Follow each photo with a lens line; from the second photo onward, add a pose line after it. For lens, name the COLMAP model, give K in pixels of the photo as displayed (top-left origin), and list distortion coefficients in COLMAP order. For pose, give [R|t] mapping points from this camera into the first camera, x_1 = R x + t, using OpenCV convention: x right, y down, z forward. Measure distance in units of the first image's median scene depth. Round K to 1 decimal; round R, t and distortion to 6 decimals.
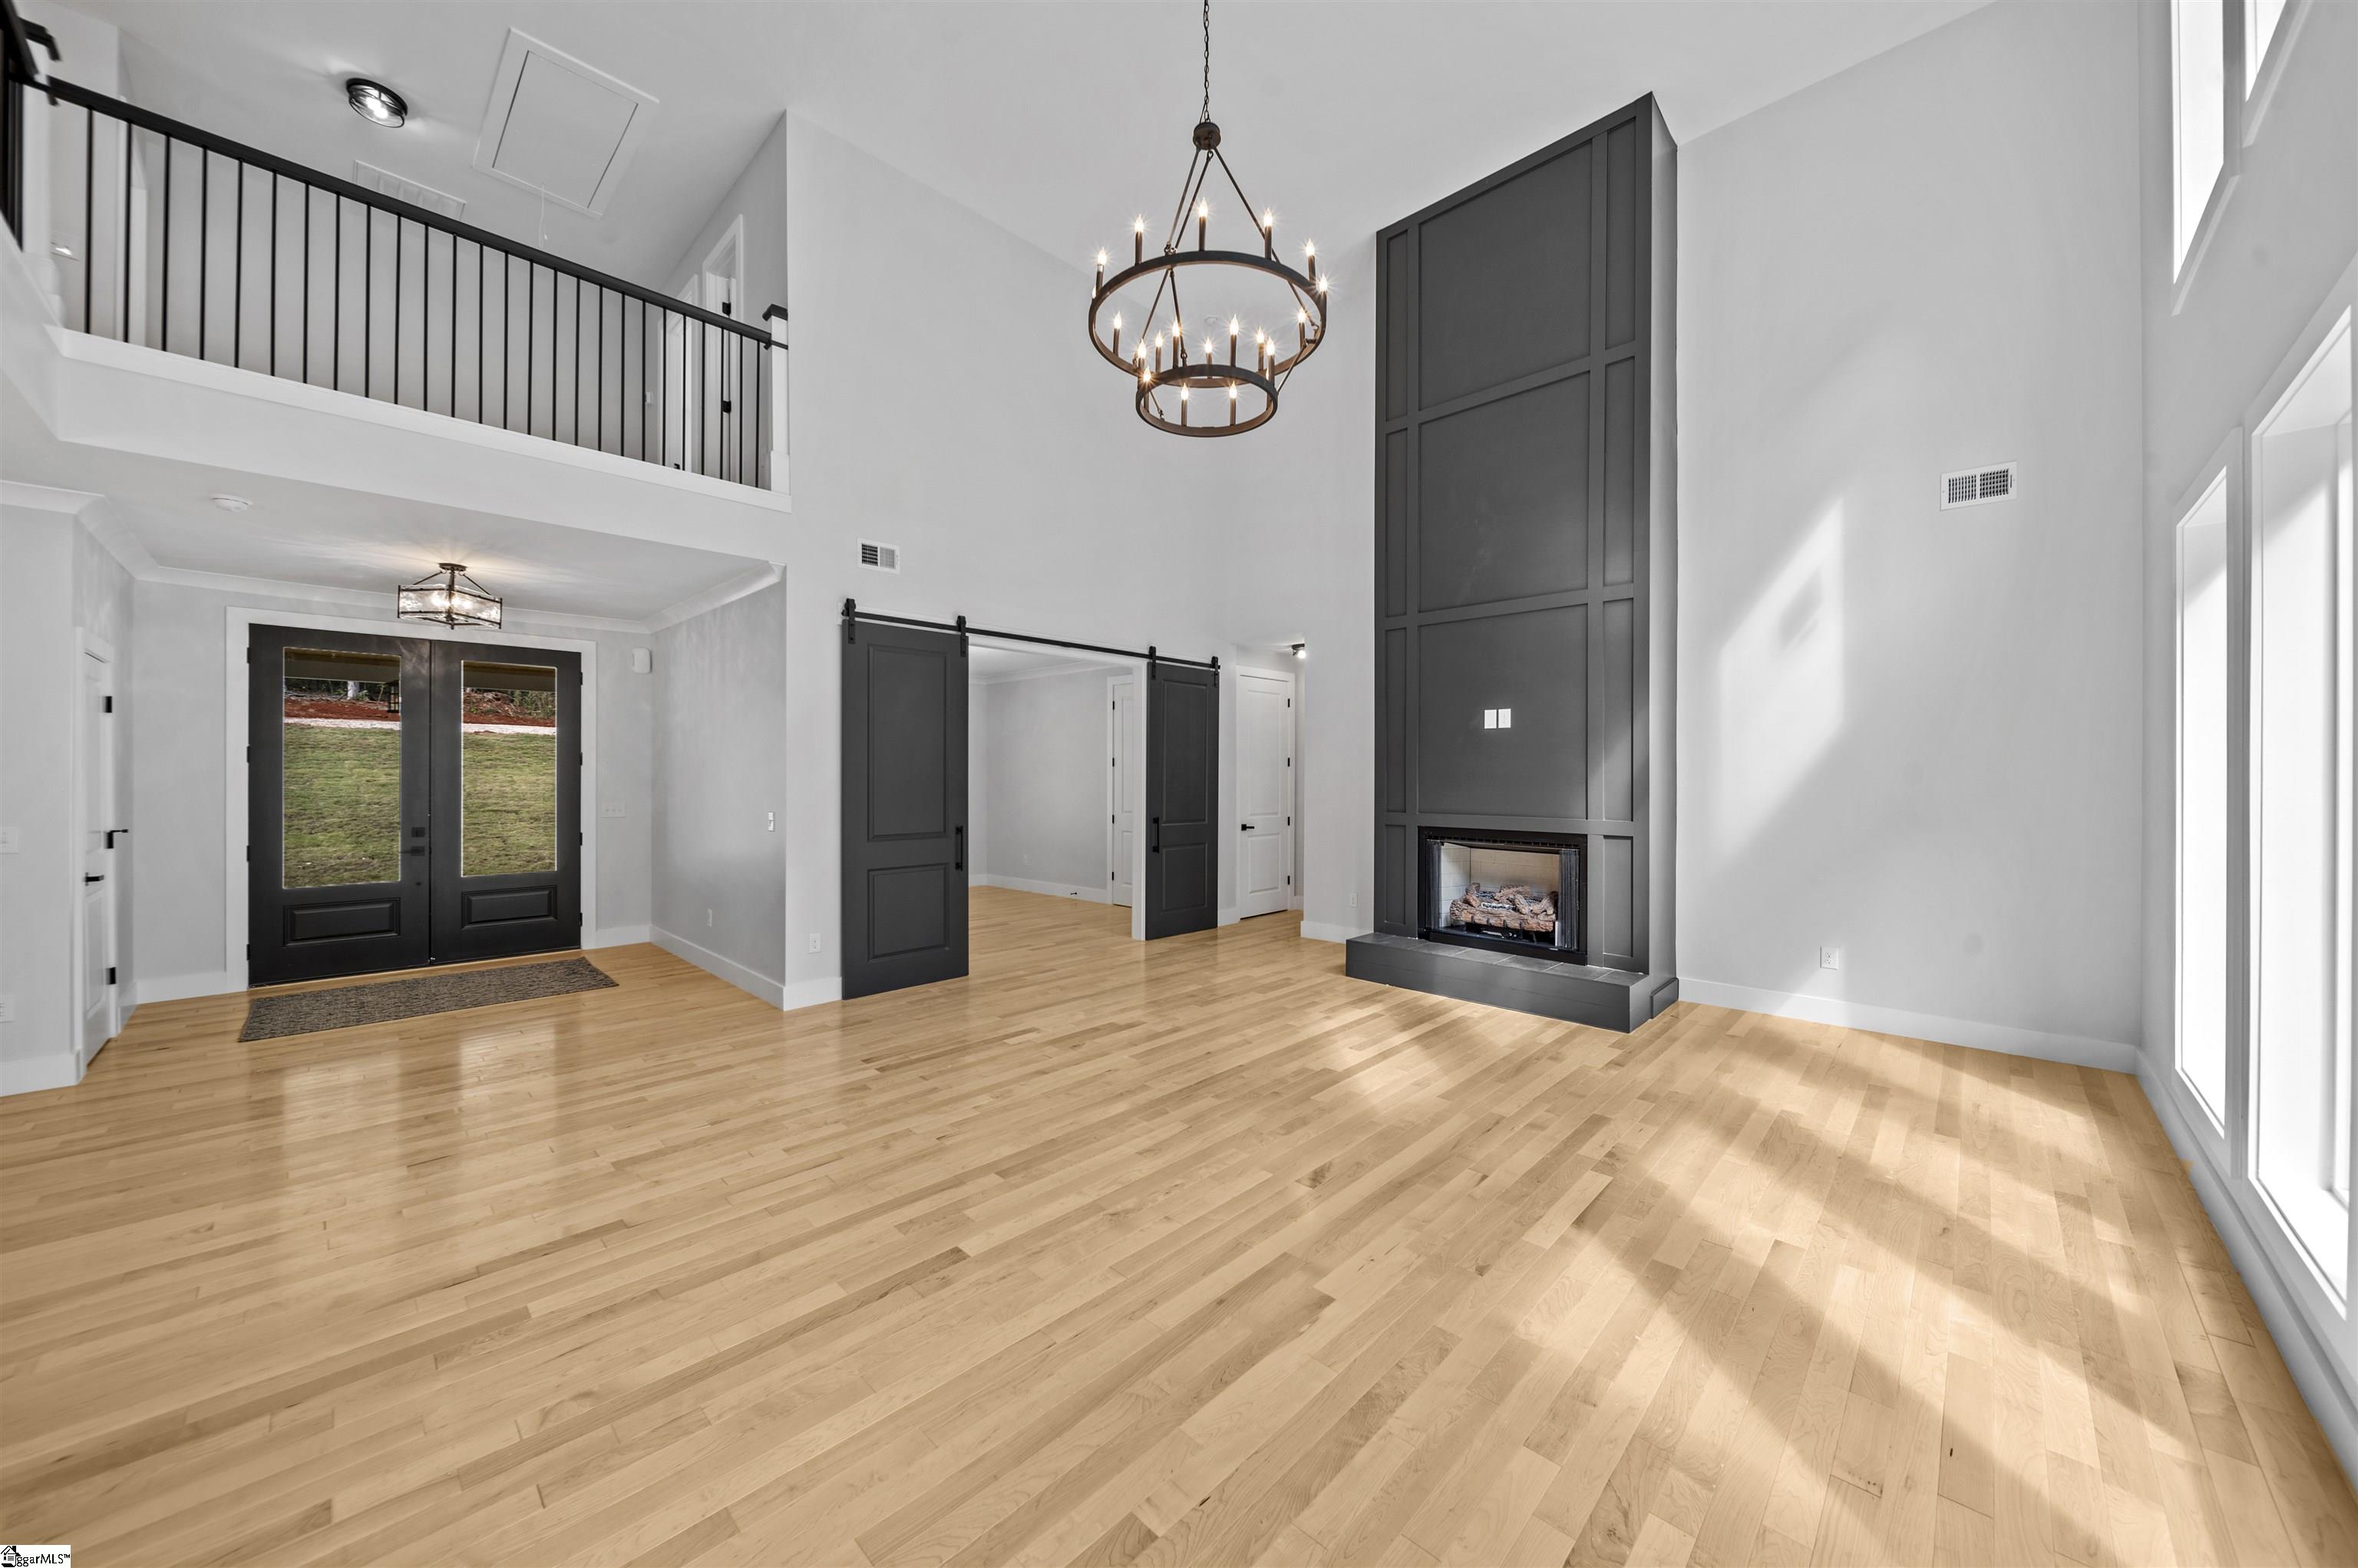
lens RADIAL K [[832.4, 0, 1183.9], [0, 832.4, 775.4], [0, 0, 1]] dist [-0.003004, 0.000043]
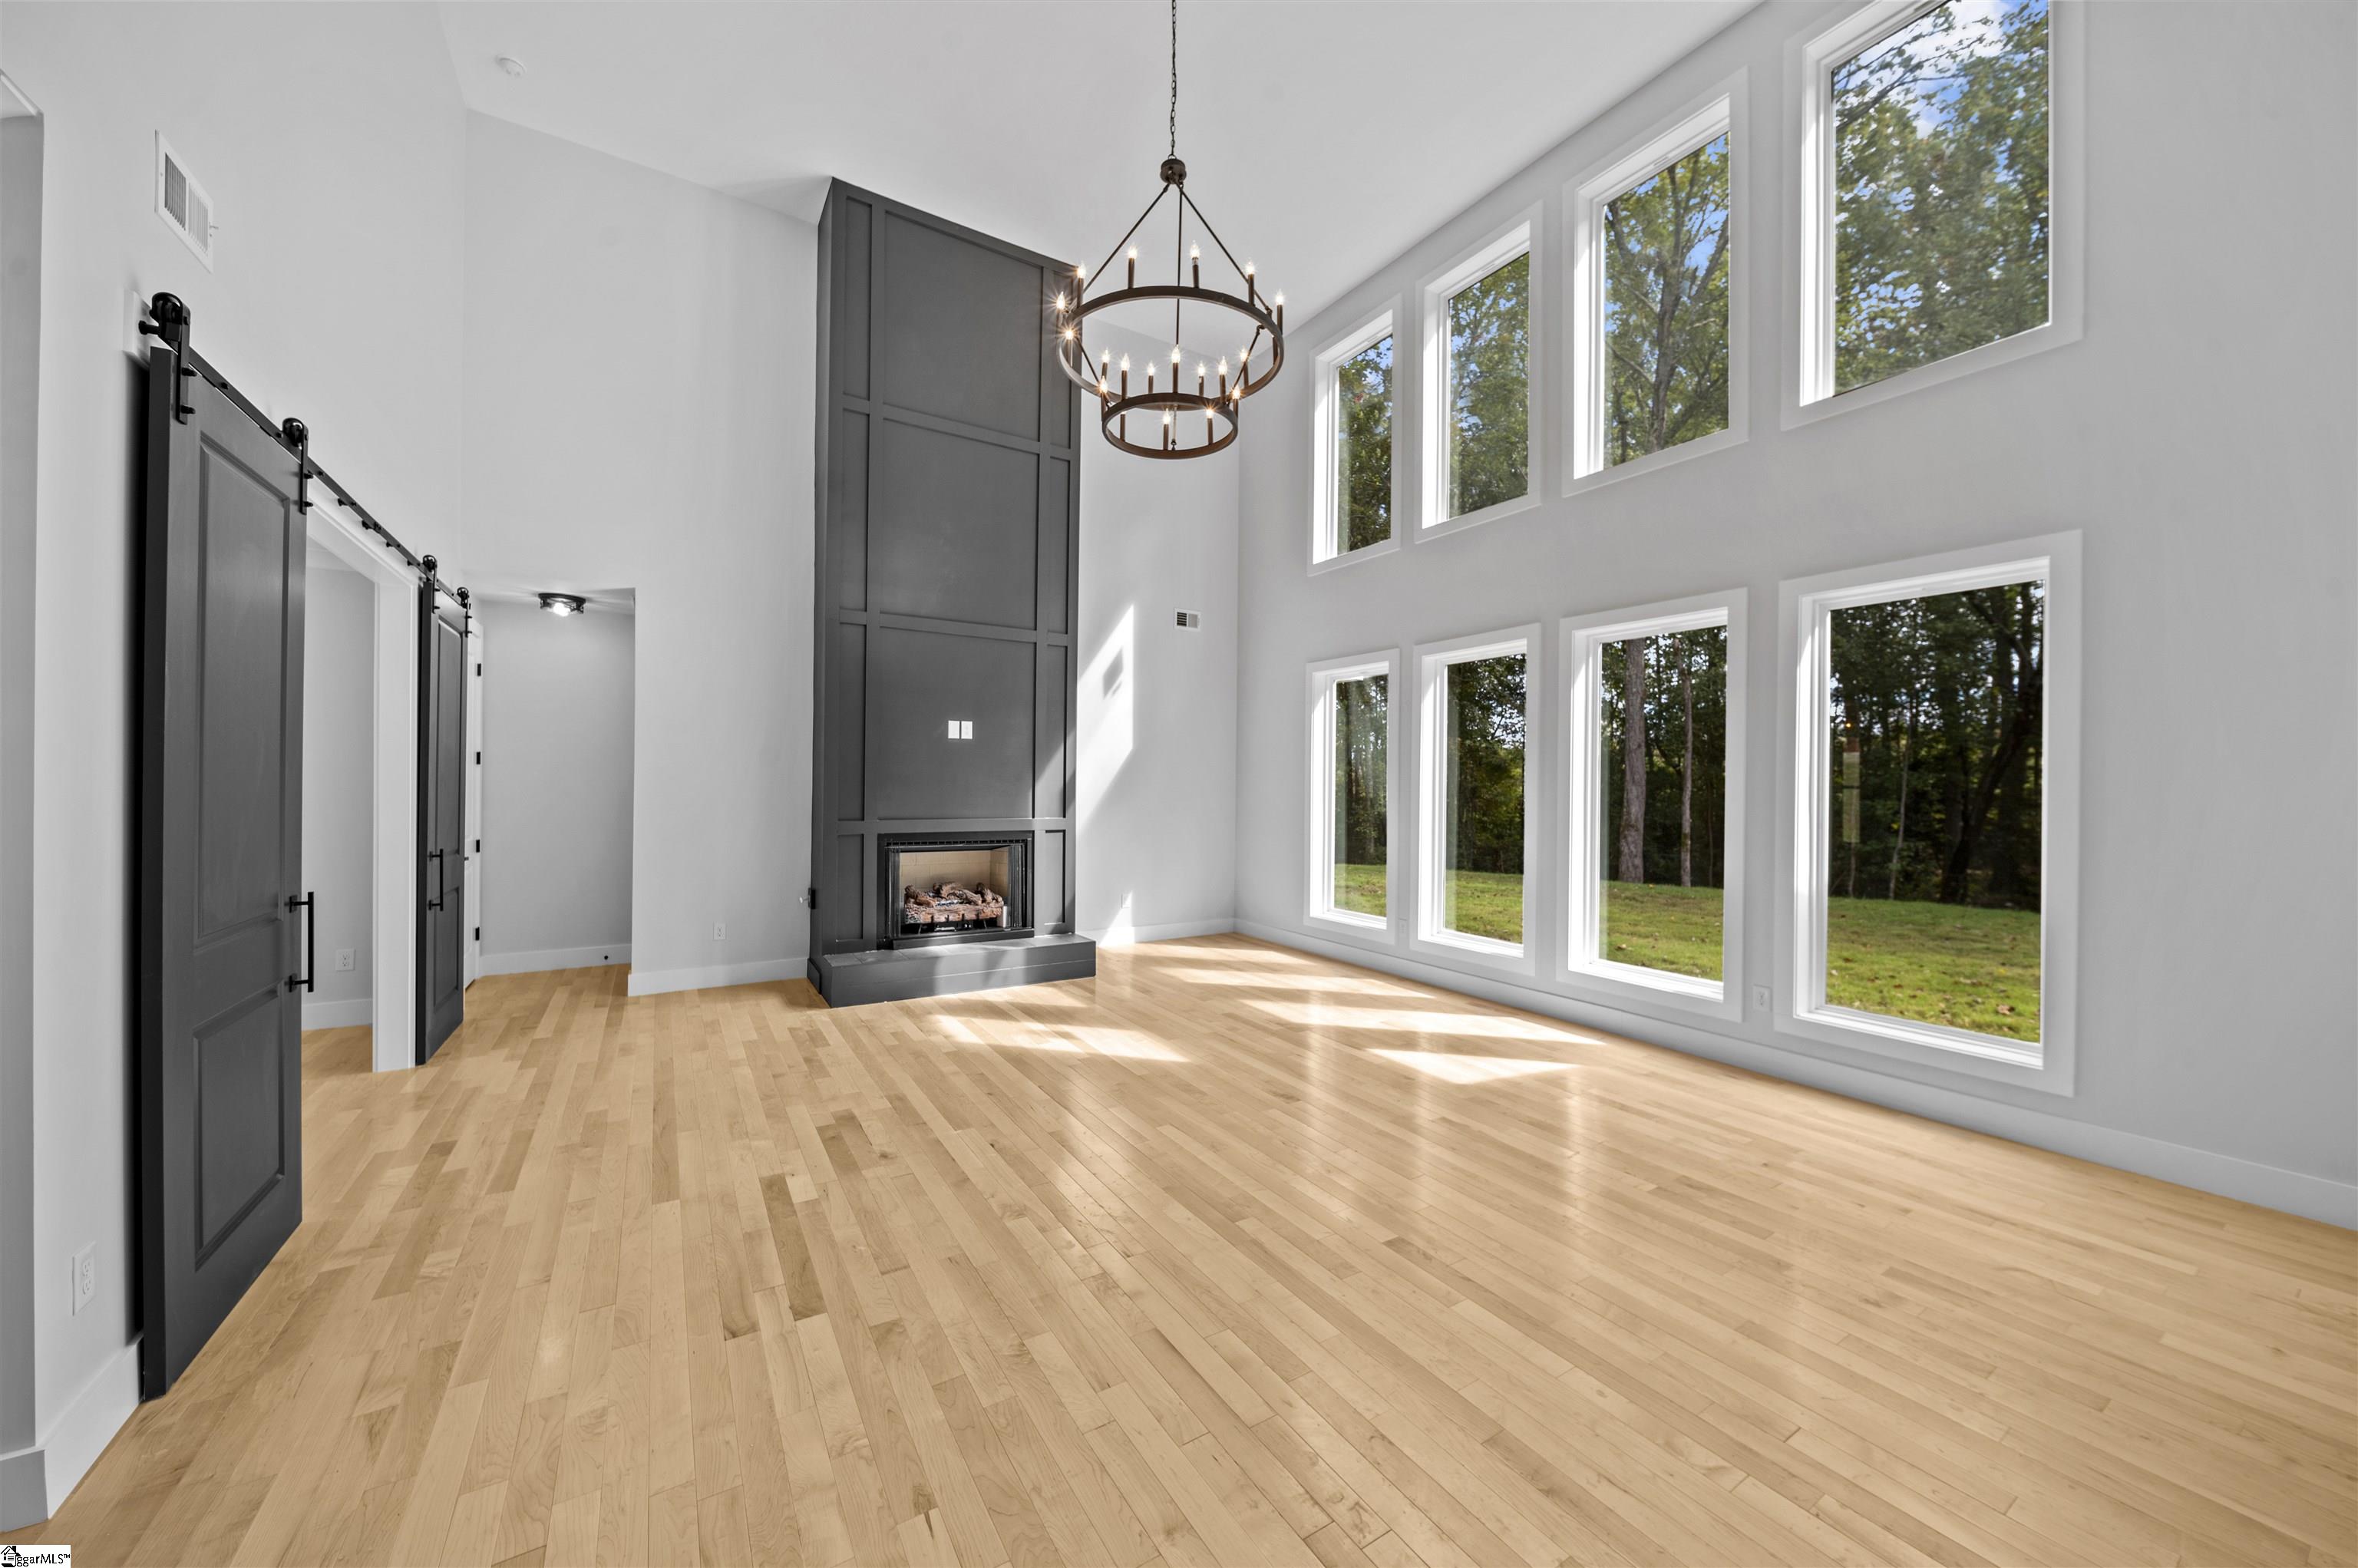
lens RADIAL K [[832.4, 0, 1185.6], [0, 832.4, 780.0], [0, 0, 1]] dist [-0.003004, 0.000043]
pose [[0.243585, 0.005126, 0.969866, -0.705895], [-0.009888, 0.999947, -0.002801, -0.003062], [-0.969829, -0.008908, 0.243623, 0.521559]]
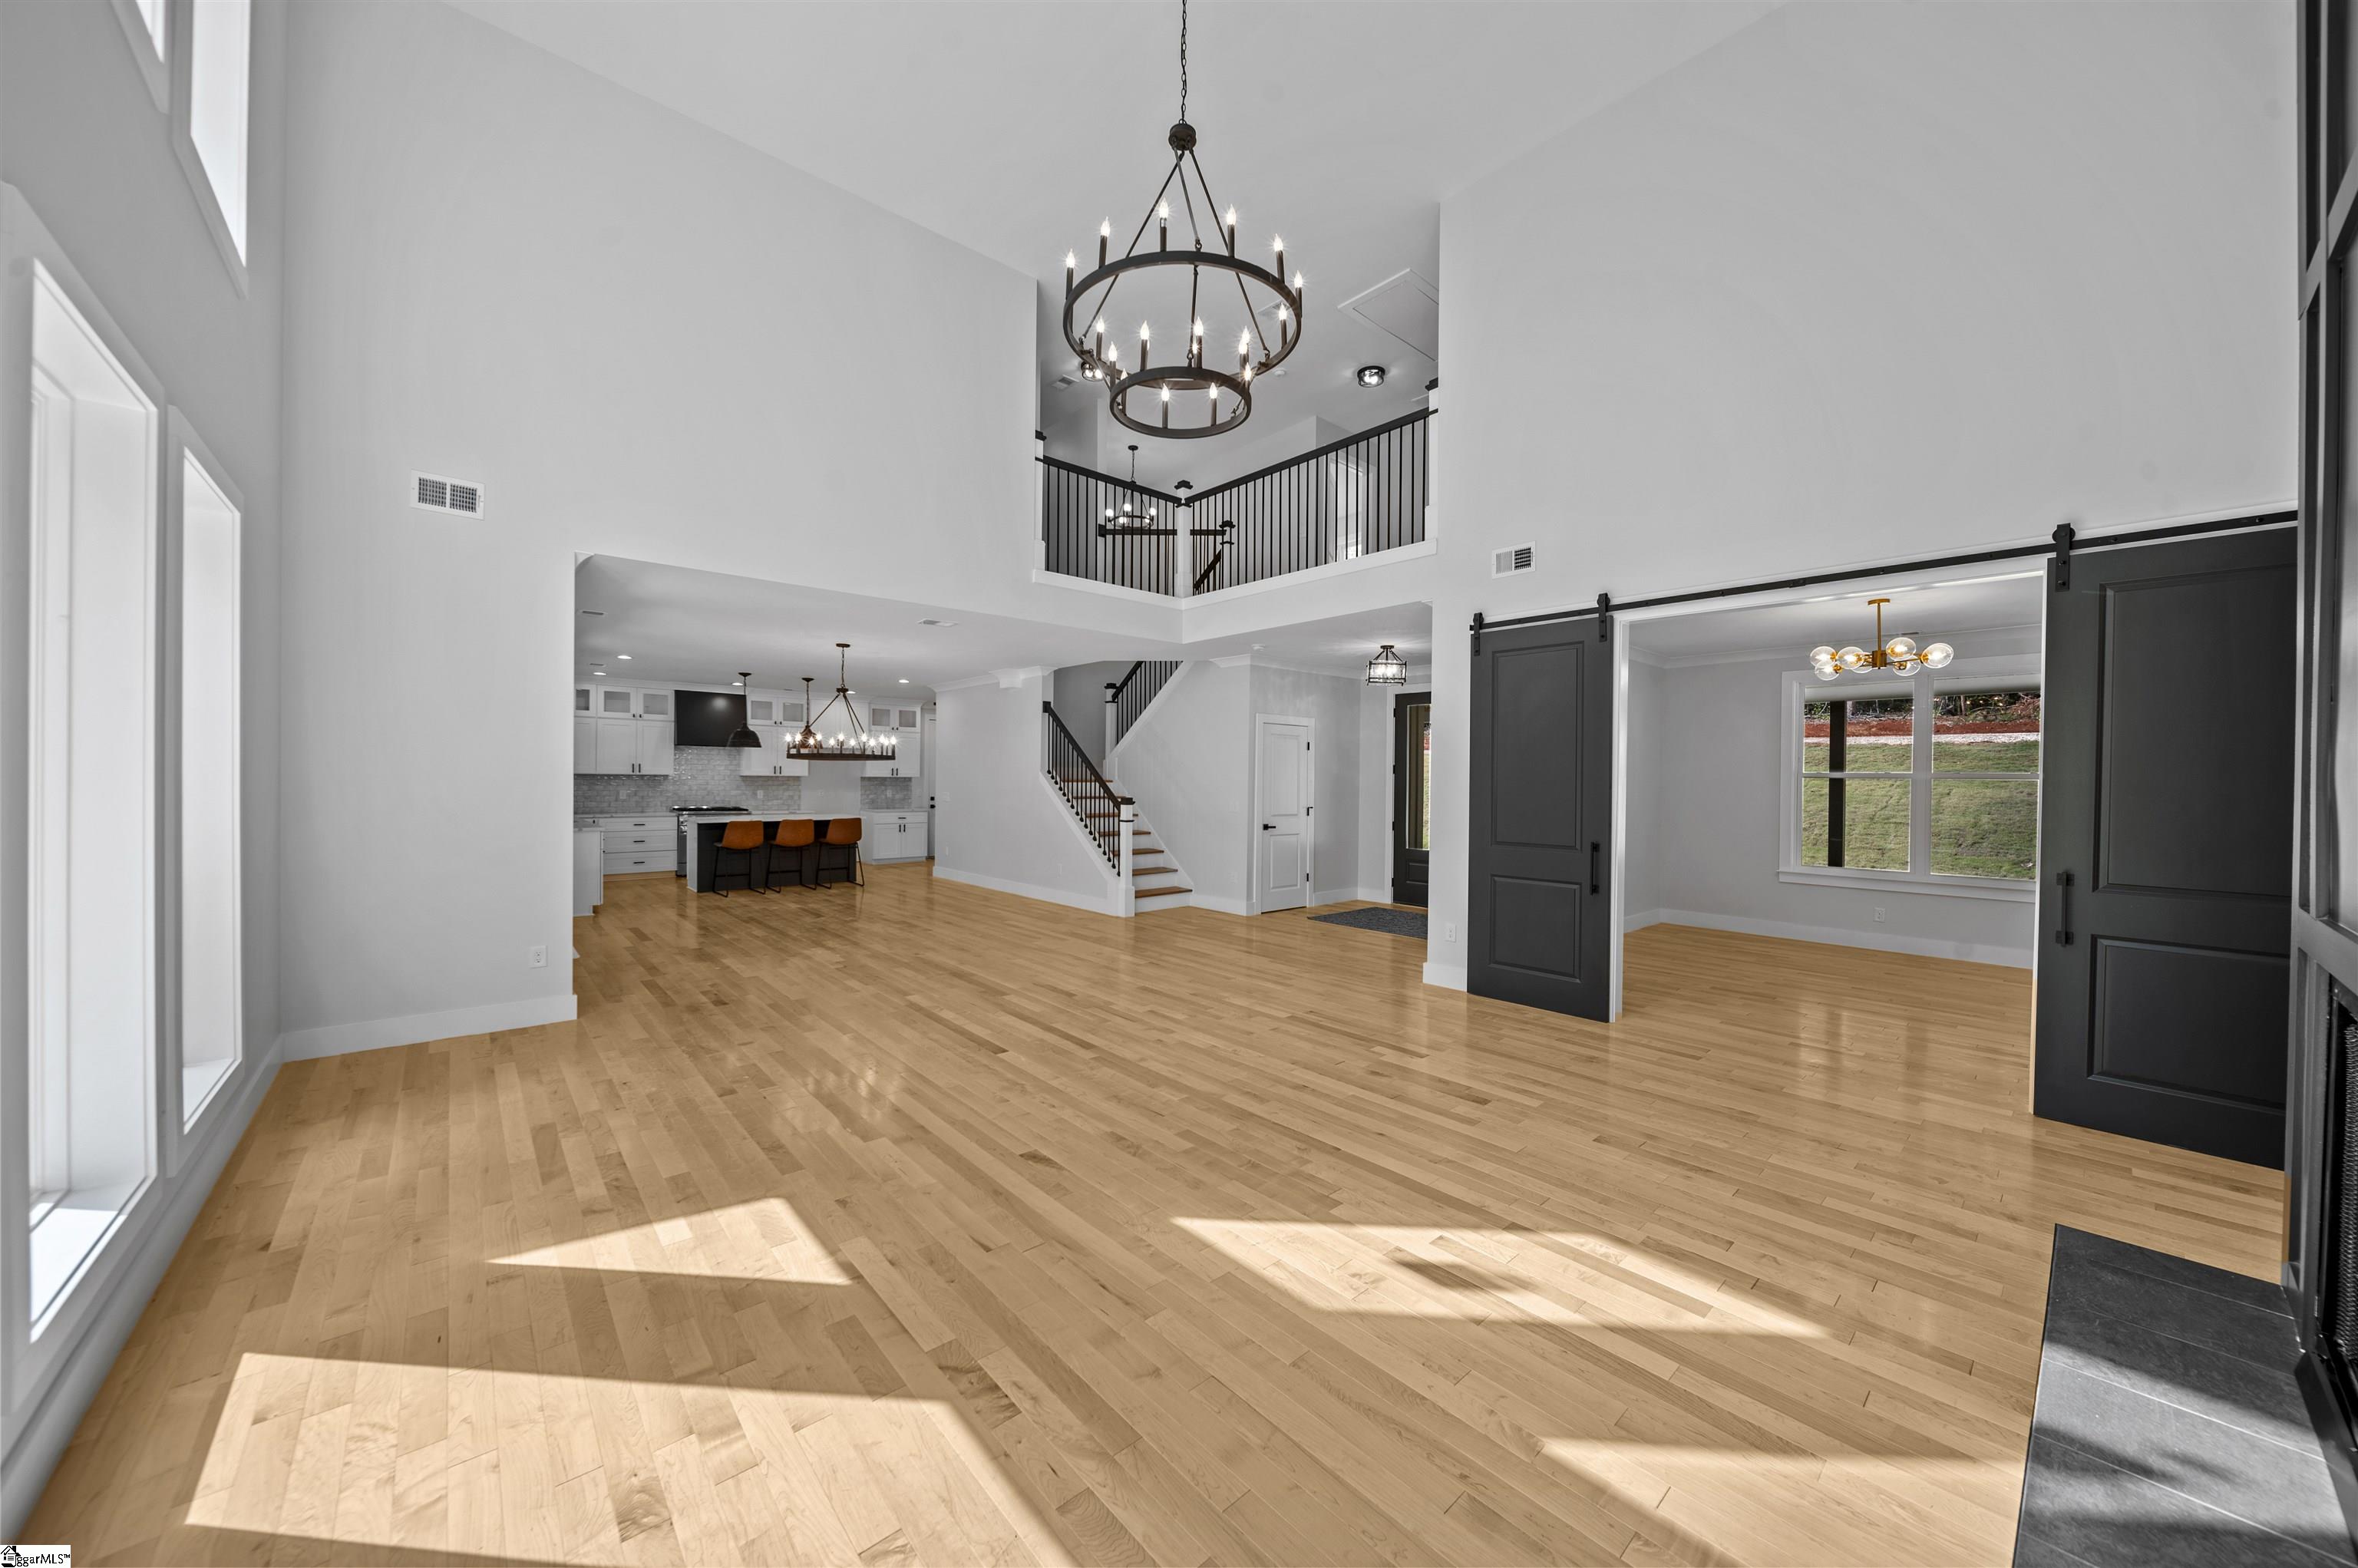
lens RADIAL K [[832.4, 0, 1182.0], [0, 832.4, 781.3], [0, 0, 1]] dist [-0.003004, 0.000043]
pose [[-0.083977, 0.000828, -0.996467, 0.739065], [-0.010620, 0.999942, 0.001726, 0.002170], [0.996411, 0.010728, -0.083964, 0.786087]]
